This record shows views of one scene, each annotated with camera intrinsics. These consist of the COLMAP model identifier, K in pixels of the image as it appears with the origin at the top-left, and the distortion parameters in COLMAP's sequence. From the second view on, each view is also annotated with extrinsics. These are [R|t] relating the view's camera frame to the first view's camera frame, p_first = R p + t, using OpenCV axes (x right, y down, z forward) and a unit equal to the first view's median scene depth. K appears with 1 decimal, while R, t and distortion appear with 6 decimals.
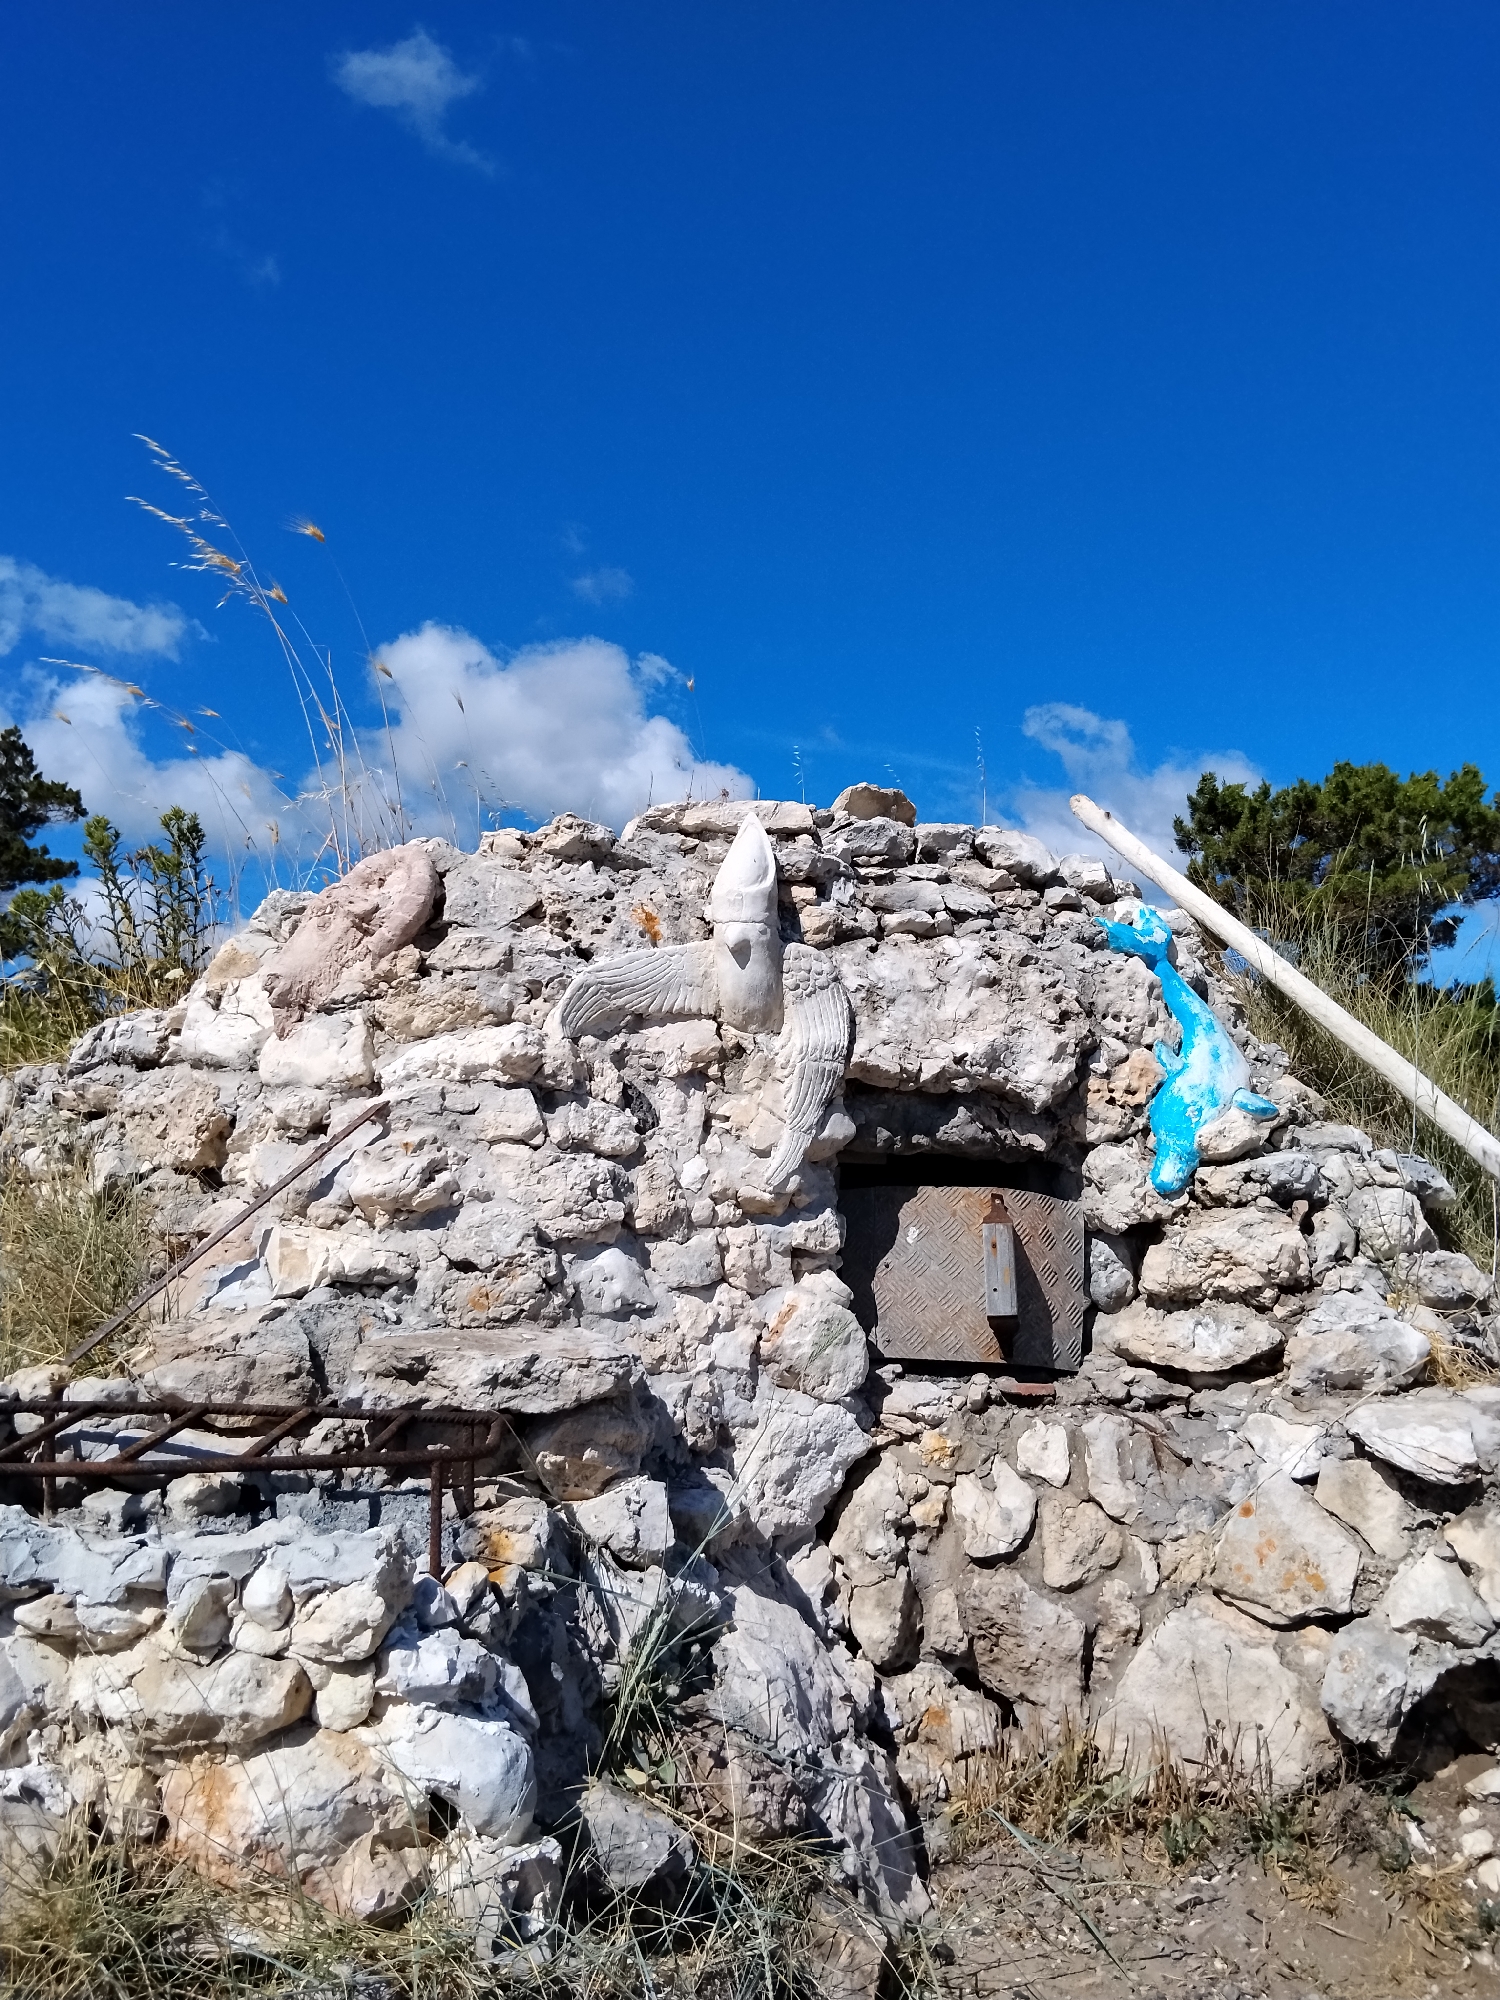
lens RADIAL K [[1585.7, 0, 743.3], [0, 1585.7, 990.0], [0, 0, 1]] dist [0.140309, -0.280174]
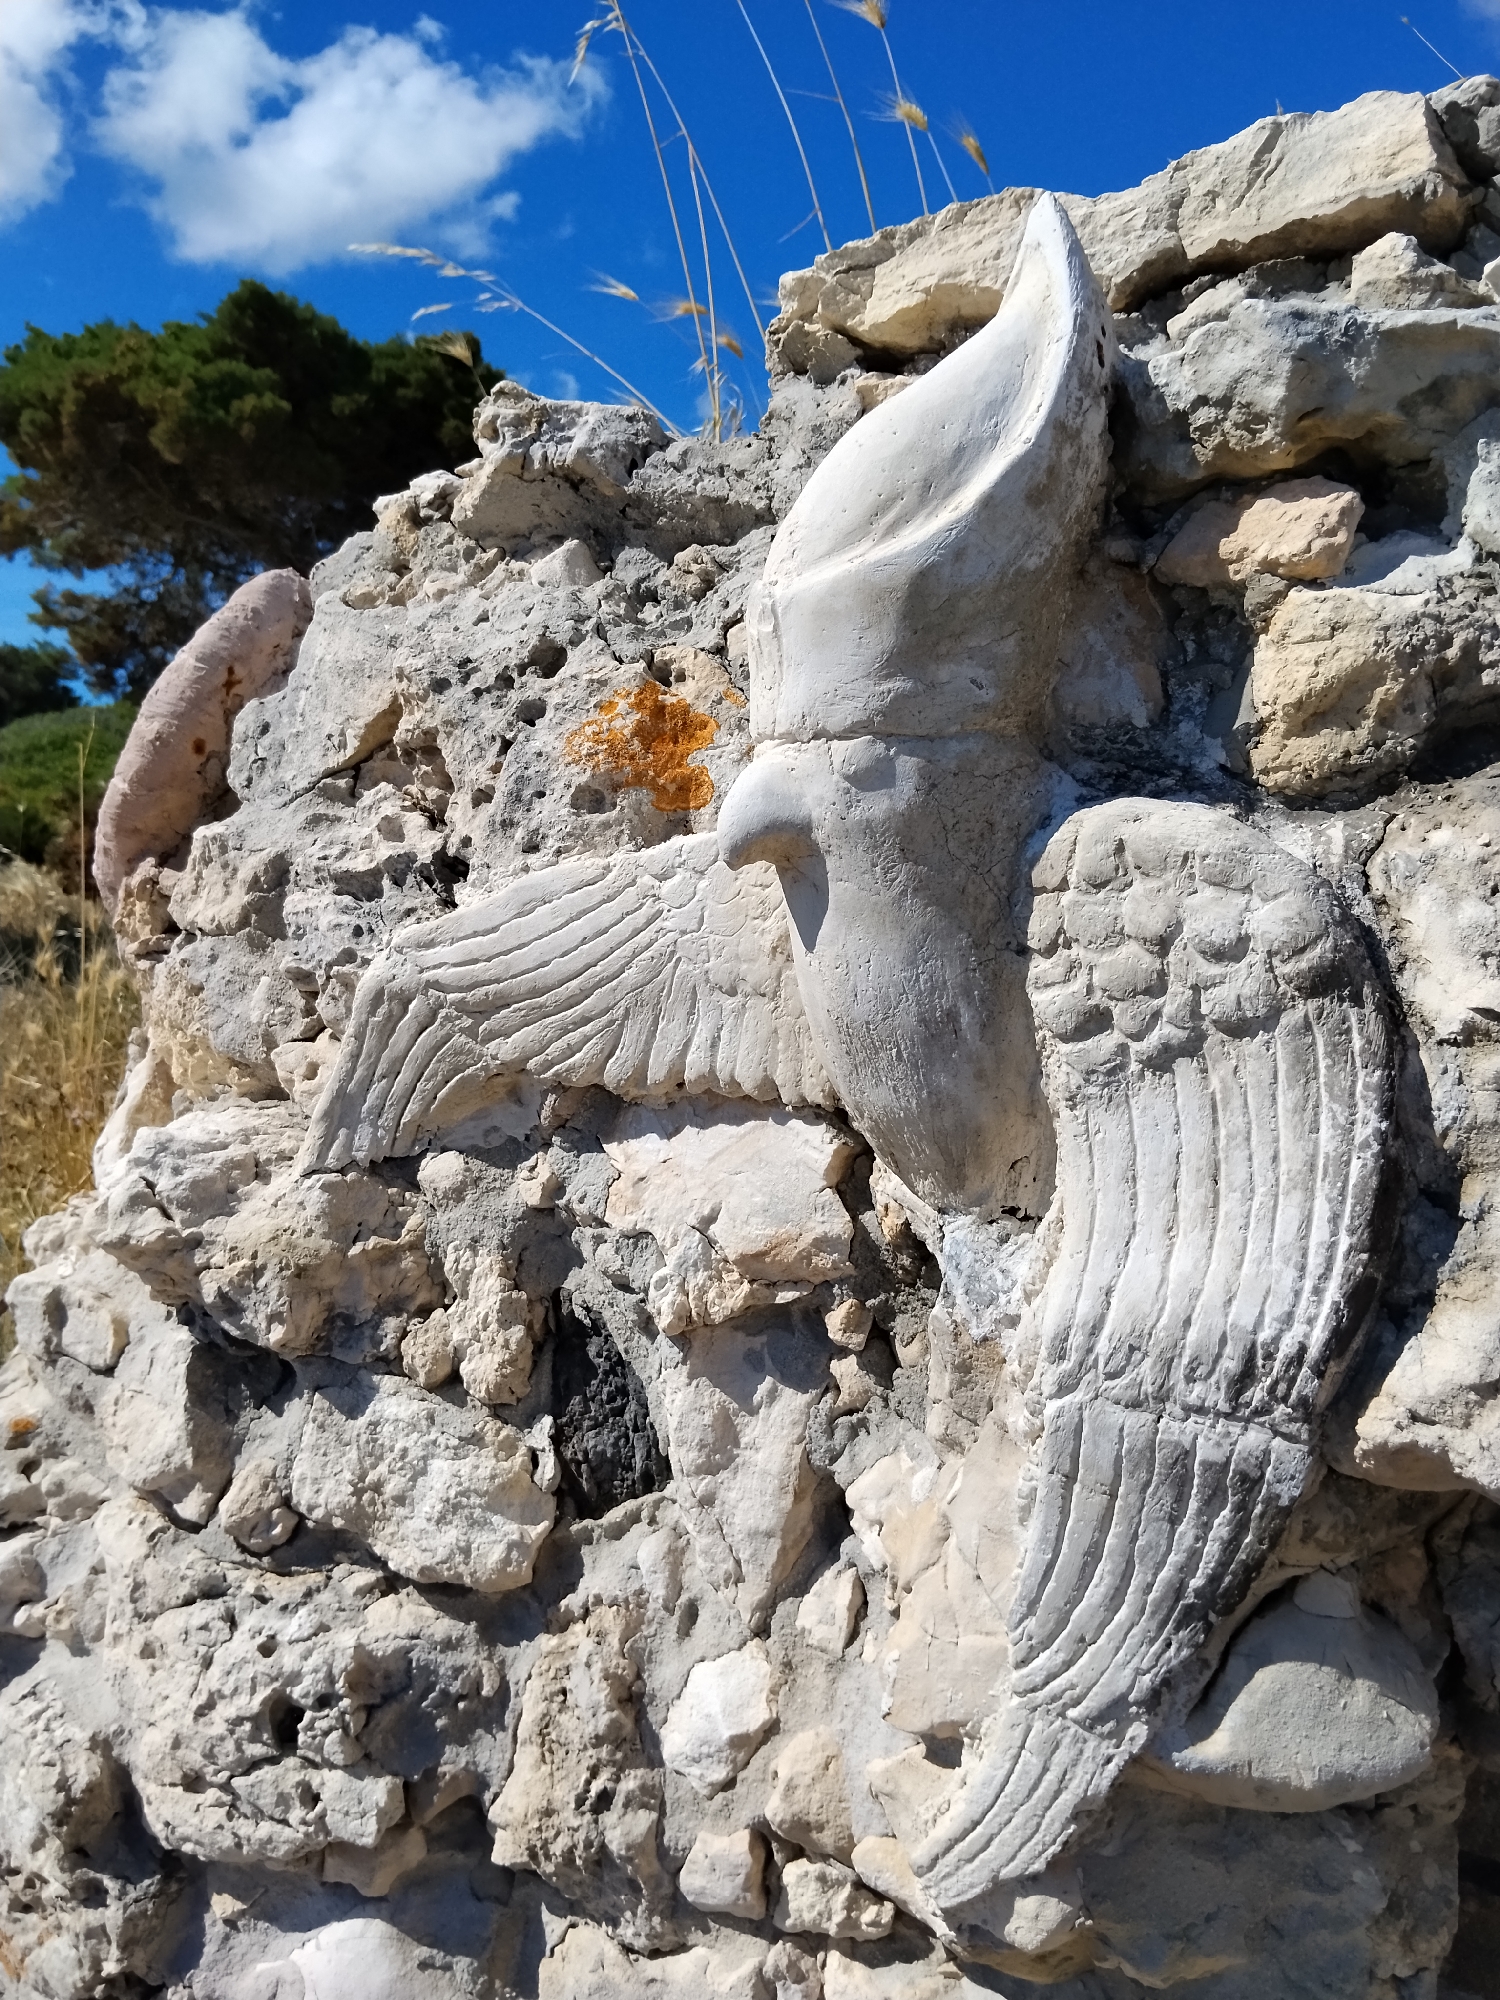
lens RADIAL K [[1615.2, 0, 758.0], [0, 1615.2, 987.3], [0, 0, 1]] dist [0.140317, -0.349280]
pose [[0.621555, 0.065675, -0.780613, 0.171877], [0.088771, 0.984156, 0.153482, -0.042827], [0.778325, -0.164693, 0.605877, 0.839772]]
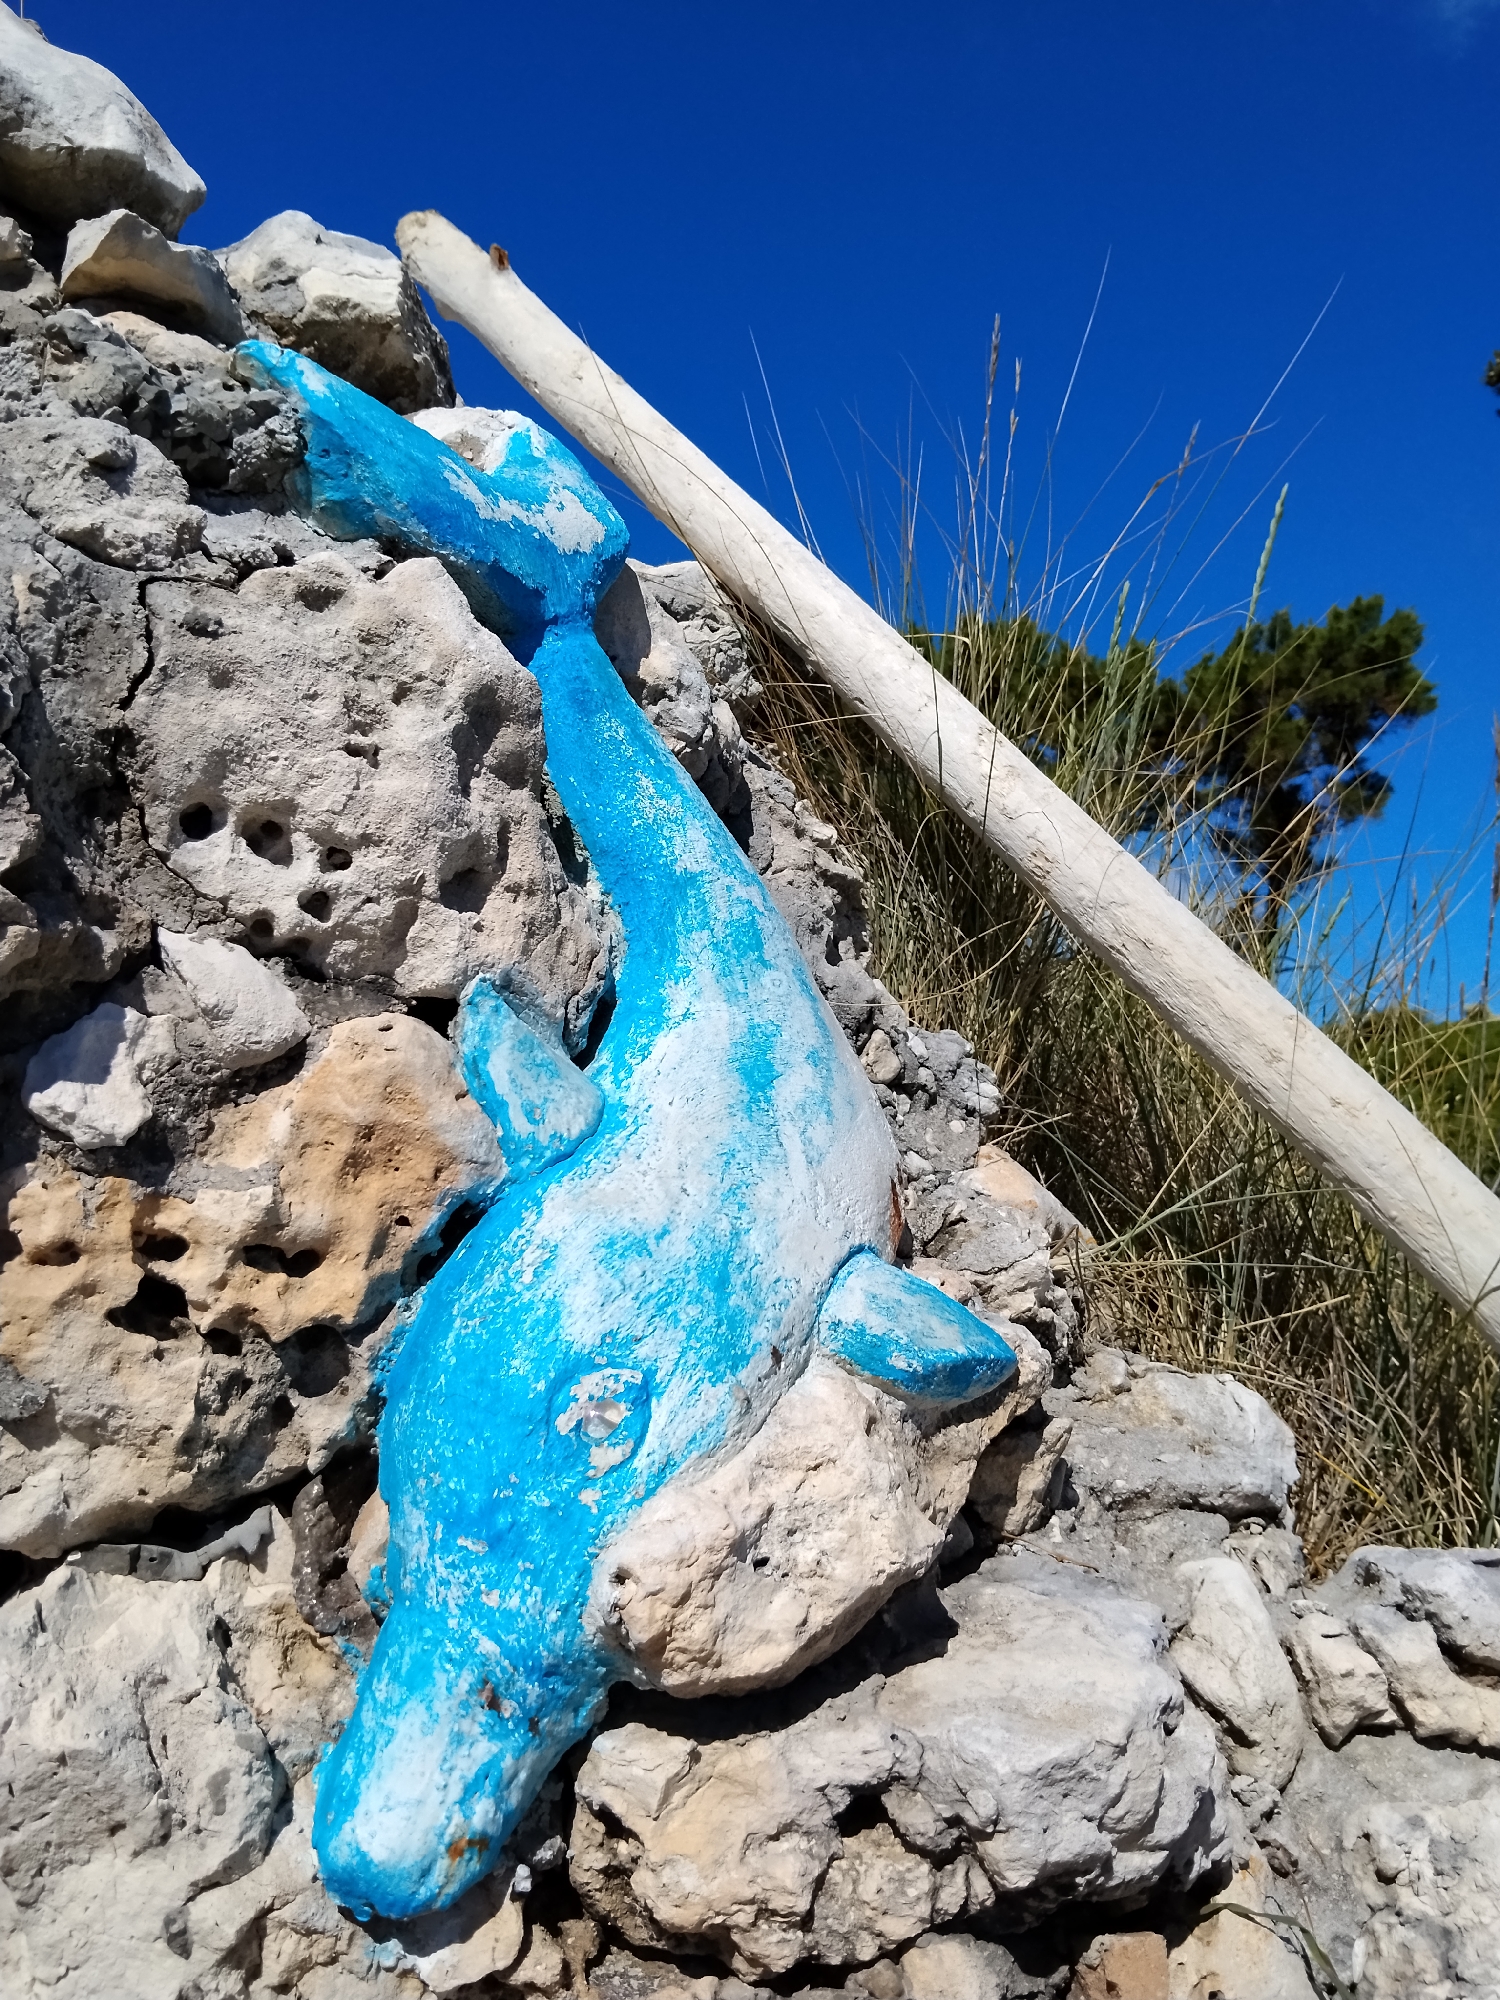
lens RADIAL K [[1585.7, 0, 743.3], [0, 1585.7, 990.0], [0, 0, 1]] dist [0.140309, -0.280174]
pose [[0.958355, 0.082665, 0.273354, 0.256455], [-0.091808, 0.995559, 0.020806, 0.028057], [-0.270420, -0.045035, 0.961689, 0.872286]]
